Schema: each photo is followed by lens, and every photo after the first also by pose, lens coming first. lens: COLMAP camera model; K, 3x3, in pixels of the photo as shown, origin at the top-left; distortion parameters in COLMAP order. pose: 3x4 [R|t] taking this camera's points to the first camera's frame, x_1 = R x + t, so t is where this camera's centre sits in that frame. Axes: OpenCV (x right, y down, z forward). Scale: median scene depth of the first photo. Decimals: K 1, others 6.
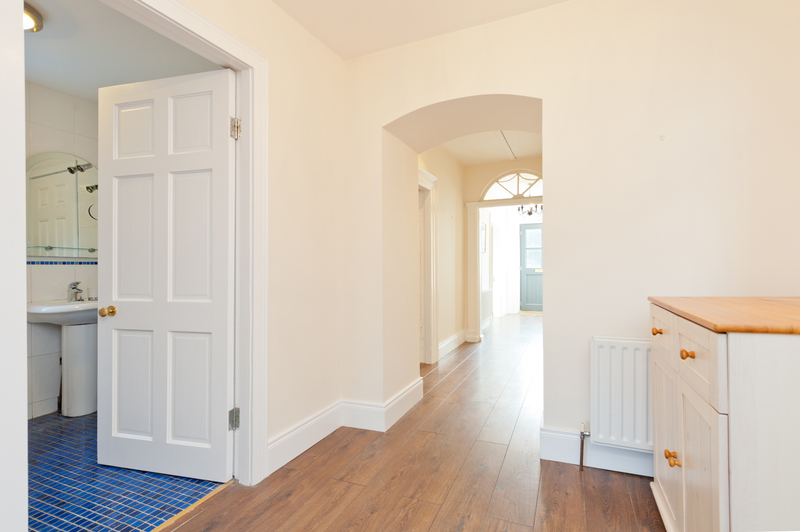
lens RADIAL K [[356.0, 0, 400.0], [0, 356.0, 266.0], [0, 0, 1]] dist [0.002067, 0.000393]
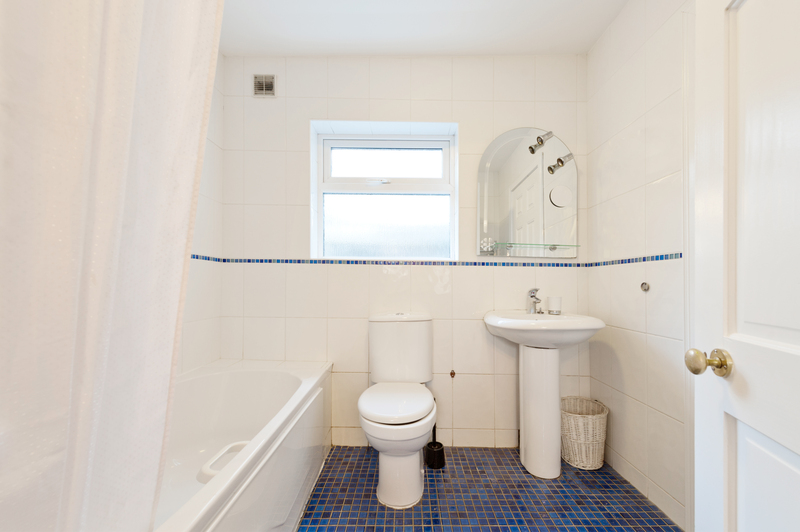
lens RADIAL K [[332.0, 0, 400.0], [0, 332.0, 266.0], [0, 0, 1]] dist [0.004277, 0.000253]
pose [[0.387100, -0.017767, -0.921867, -0.355079], [-0.015377, 0.999551, -0.025722, 0.018915], [0.921910, 0.024132, 0.386653, 0.447285]]
